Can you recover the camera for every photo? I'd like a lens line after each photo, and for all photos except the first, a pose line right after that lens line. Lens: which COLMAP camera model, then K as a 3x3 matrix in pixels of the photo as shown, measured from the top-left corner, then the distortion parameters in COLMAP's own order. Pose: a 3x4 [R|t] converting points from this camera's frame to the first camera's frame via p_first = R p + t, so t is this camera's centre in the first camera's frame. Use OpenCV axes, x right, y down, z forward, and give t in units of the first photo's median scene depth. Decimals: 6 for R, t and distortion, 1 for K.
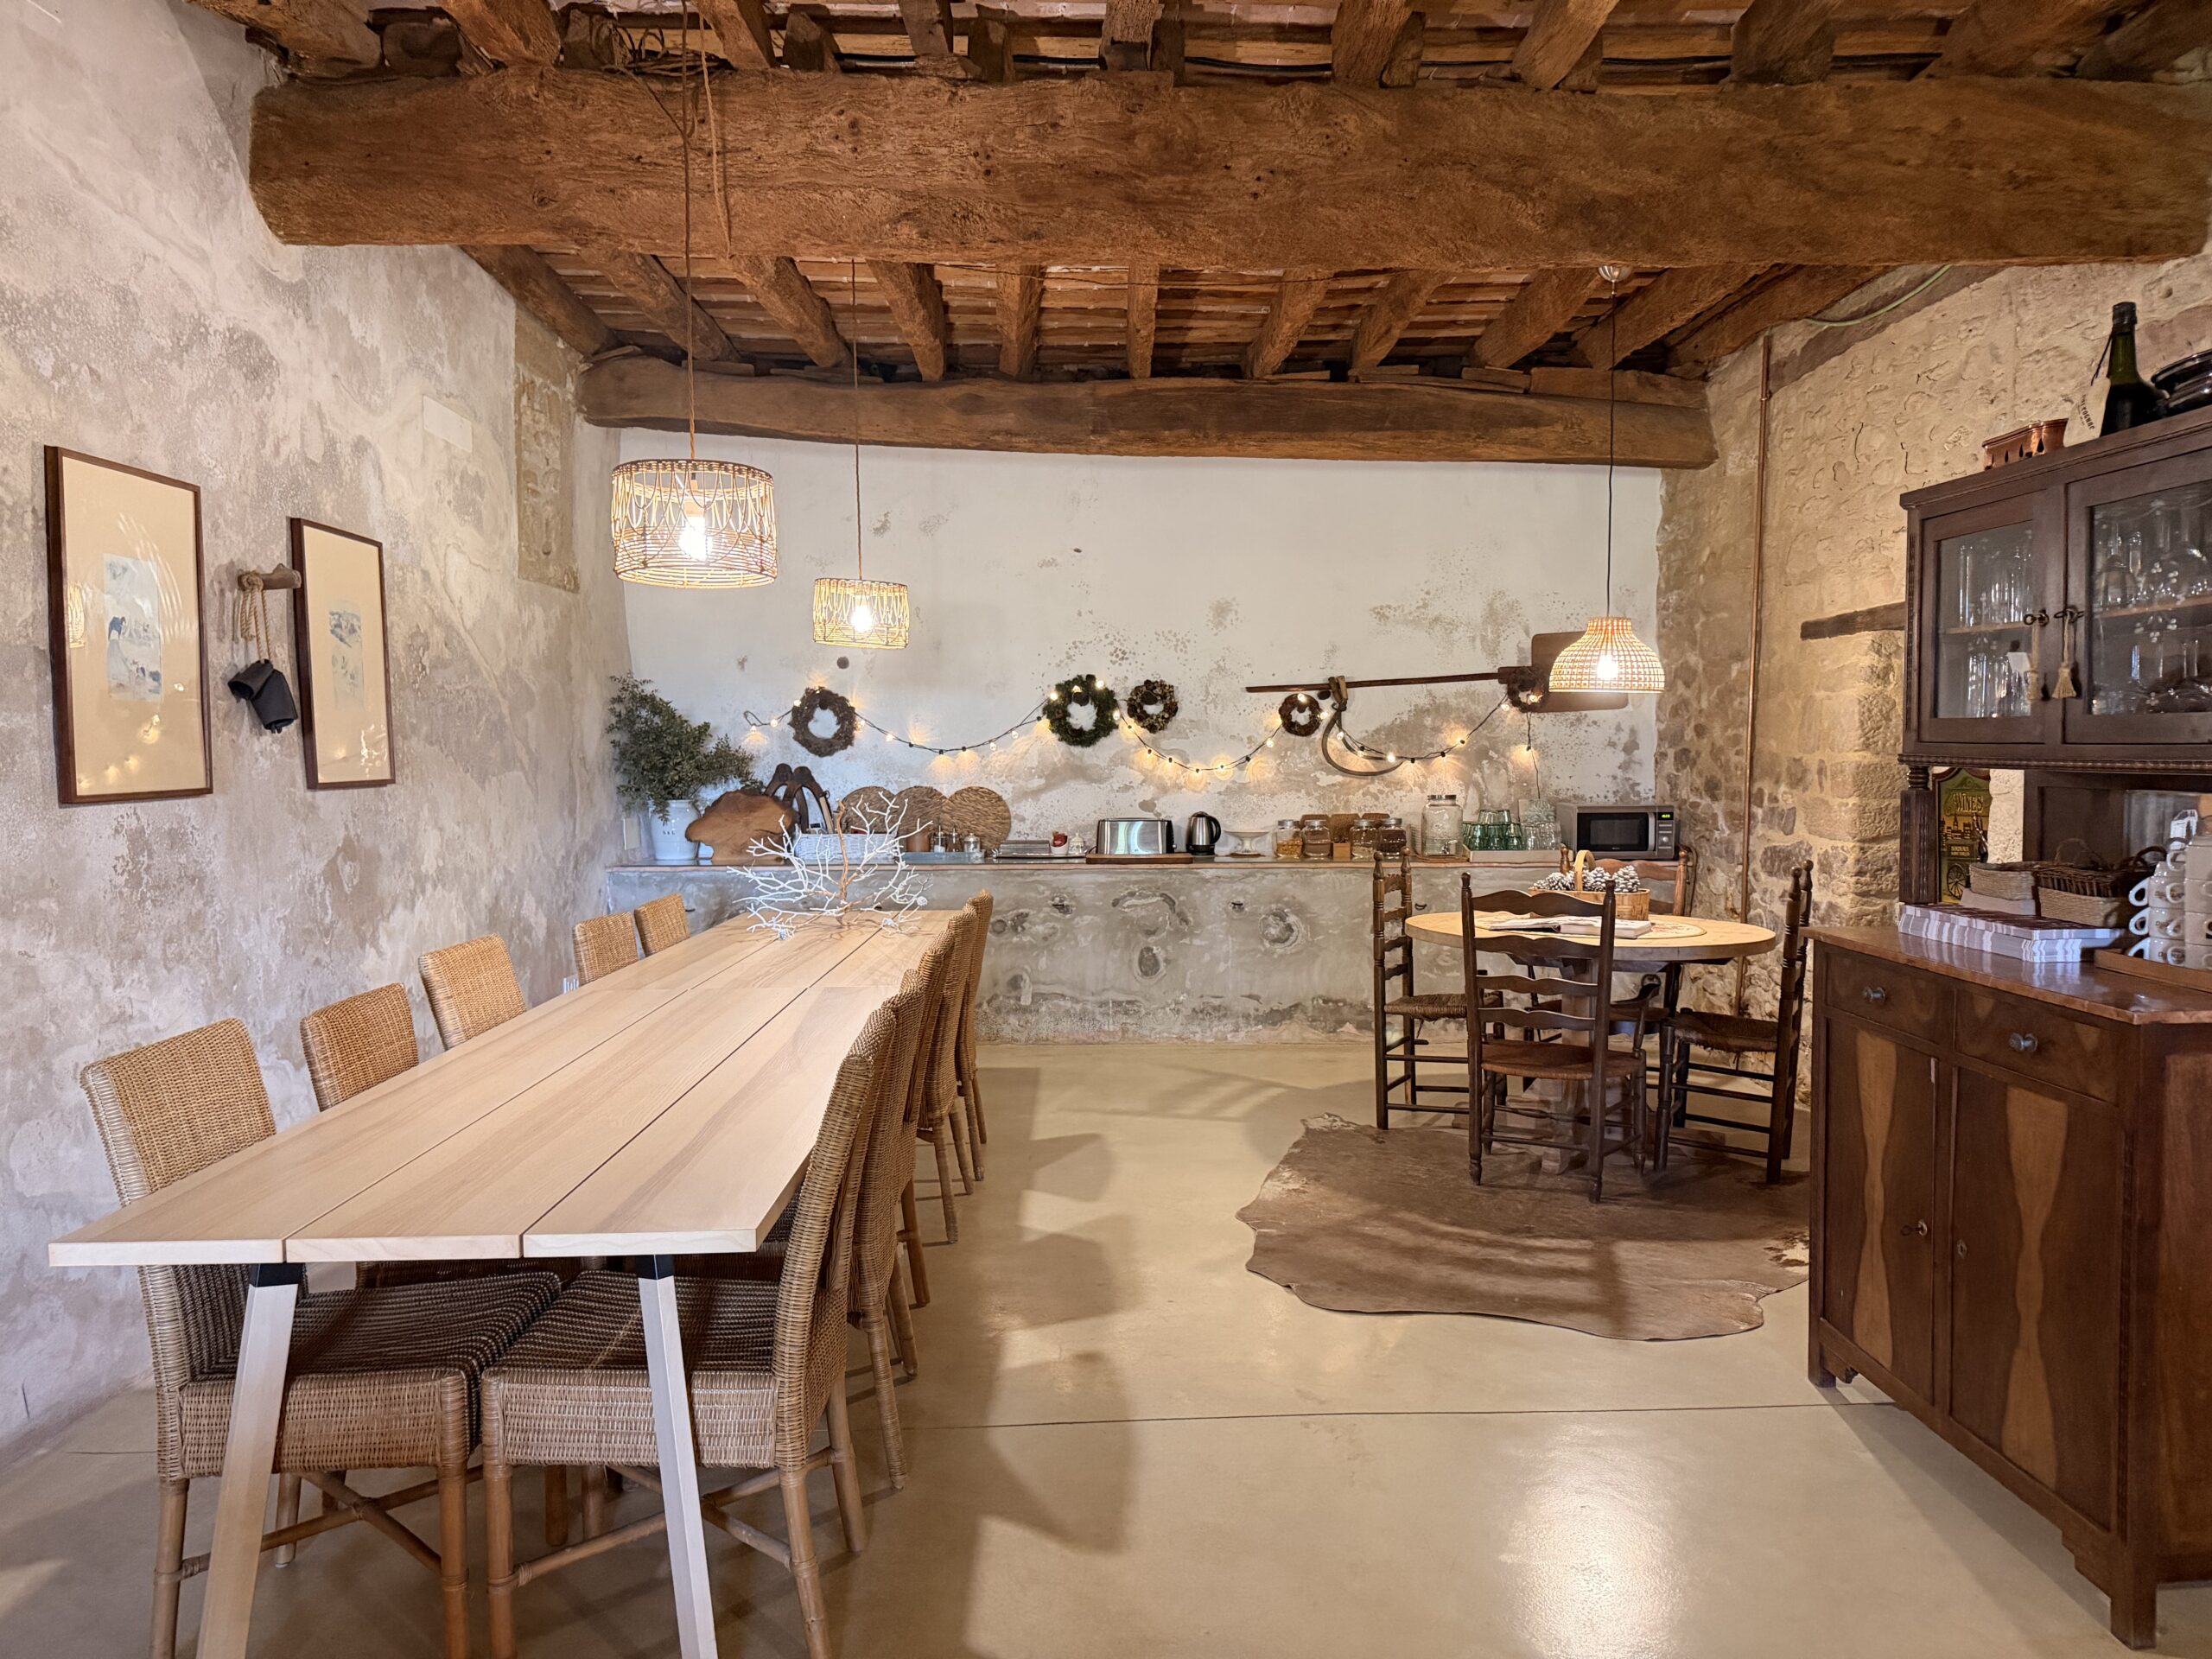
lens RADIAL K [[1582.4, 0, 1097.4], [0, 1582.4, 839.0], [0, 0, 1]] dist [0.068435, -0.088817]
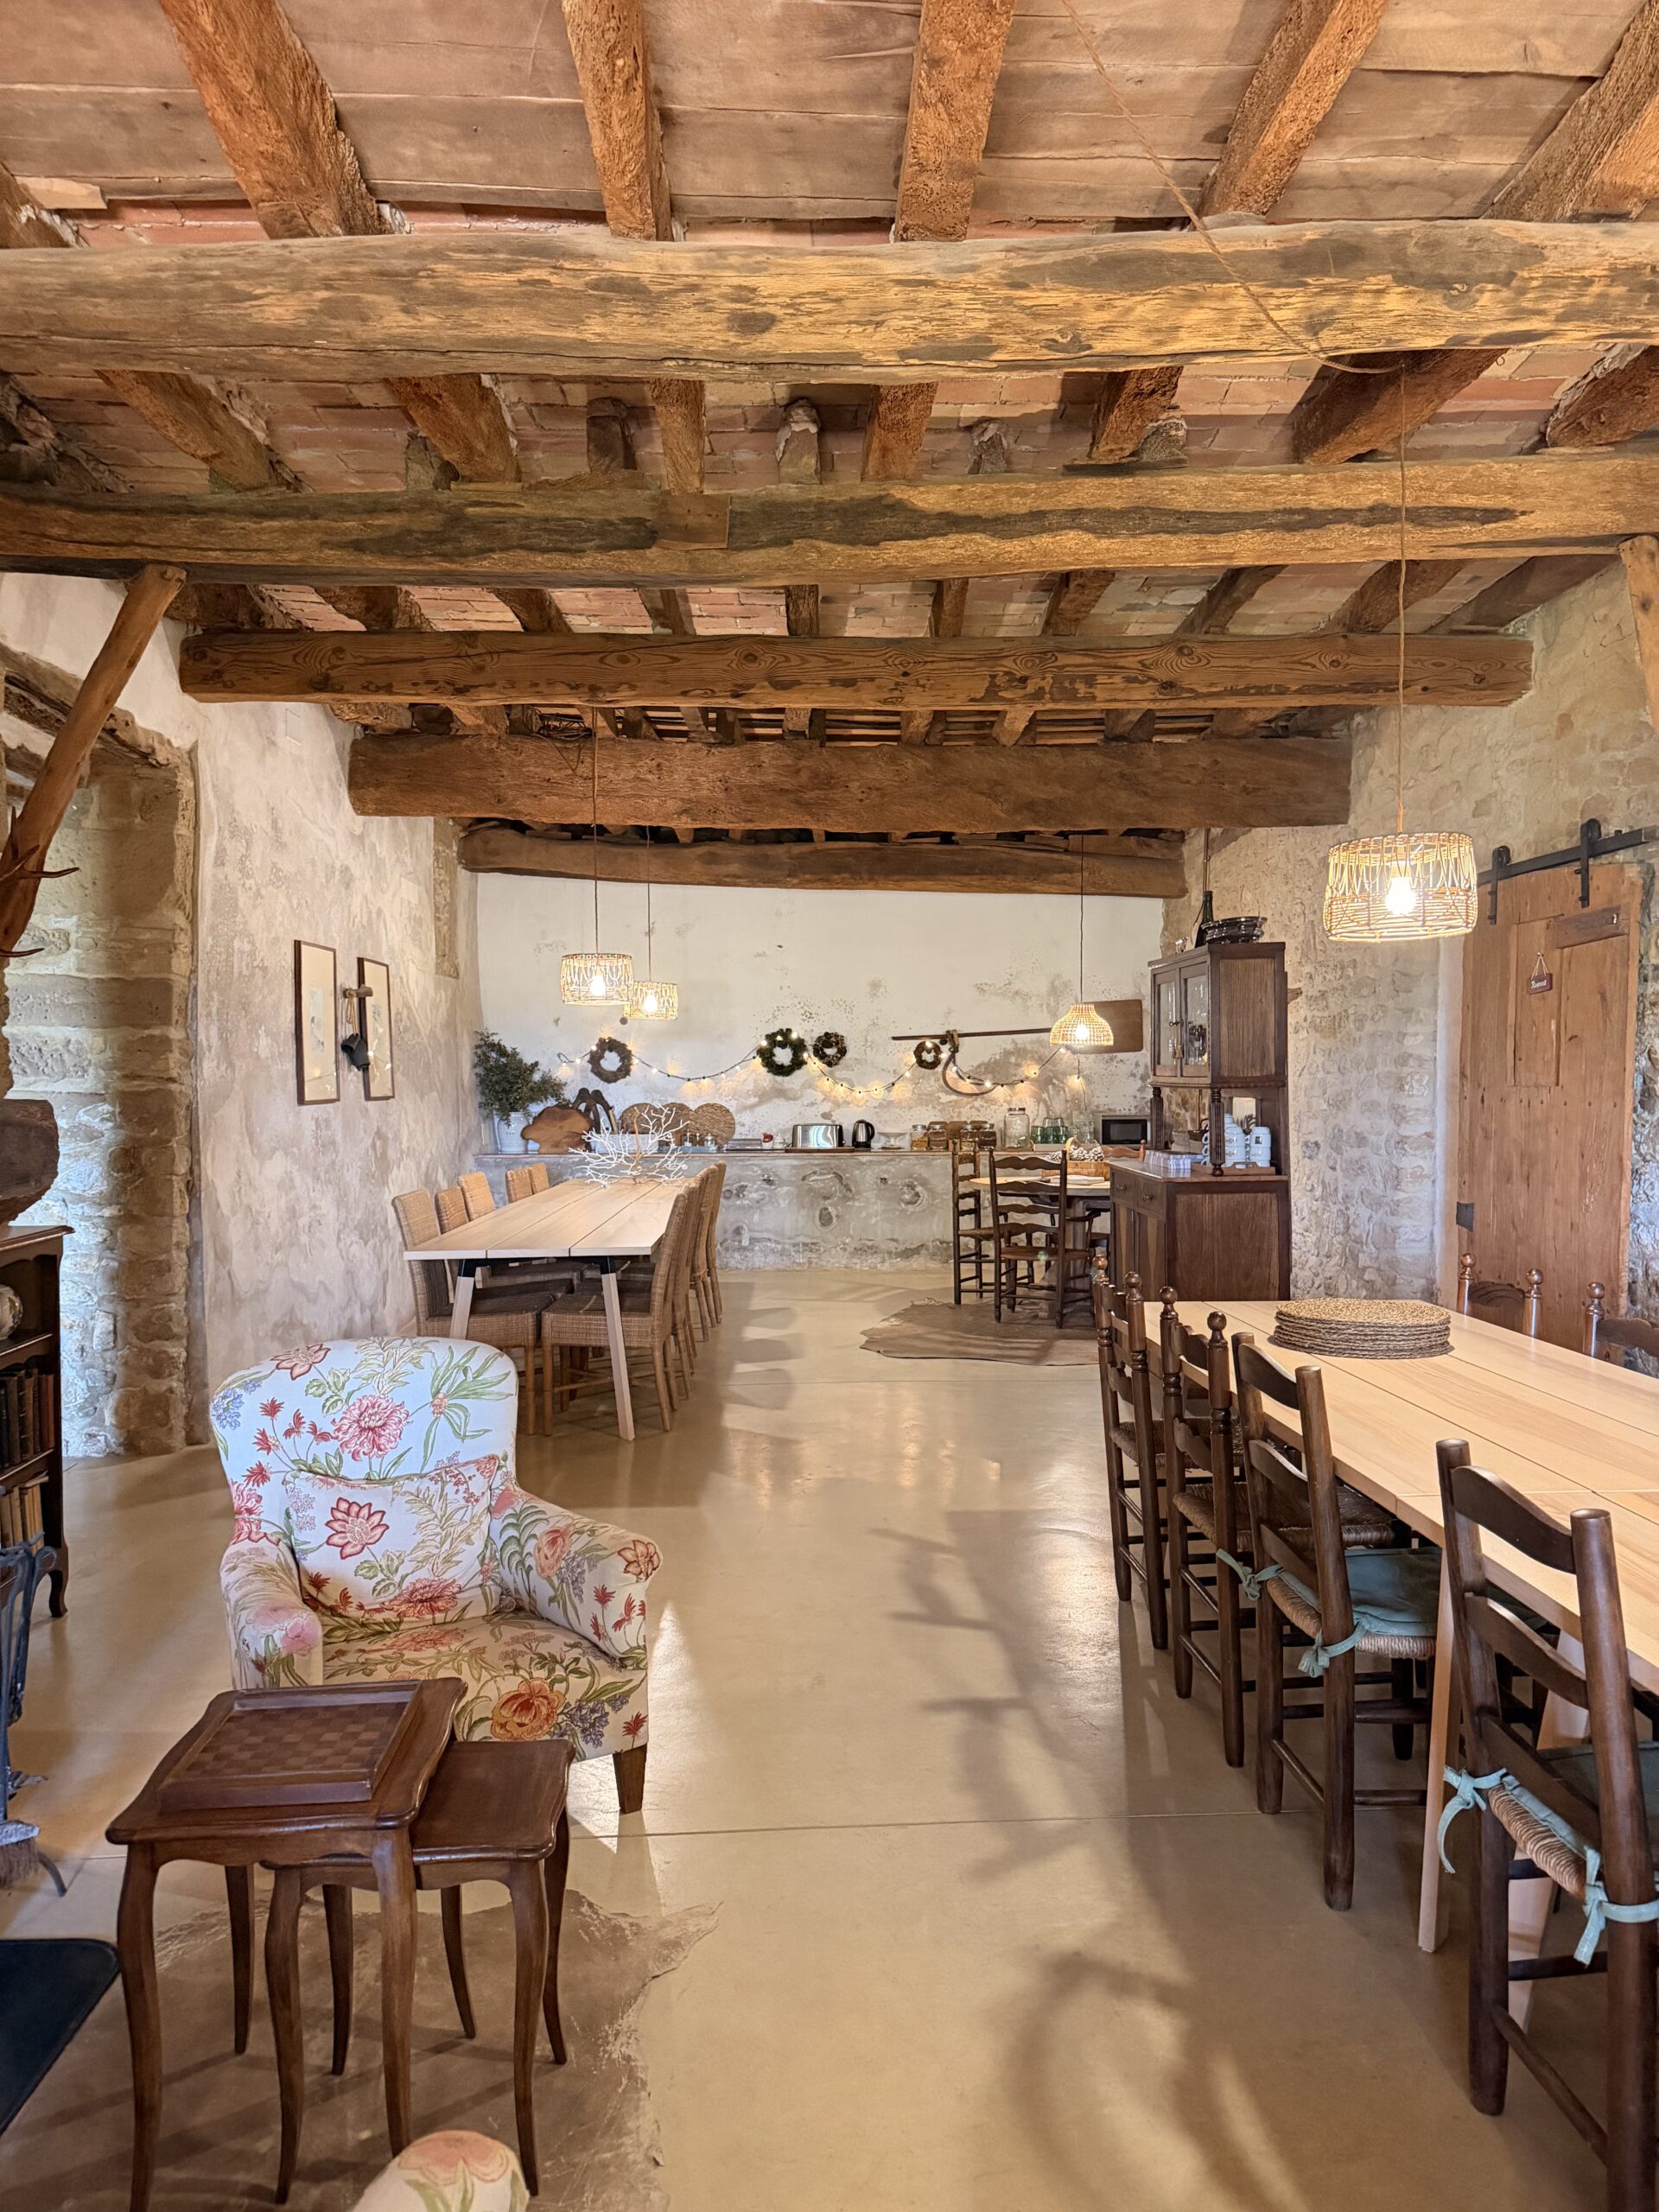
lens RADIAL K [[1582.4, 0, 832.4], [0, 1582.4, 1107.3], [0, 0, 1]] dist [0.068435, -0.088817]
pose [[0.999955, -0.000871, 0.009428, 0.024685], [0.001225, 0.999295, -0.037534, 0.029018], [-0.009388, 0.037544, 0.999251, -0.530426]]
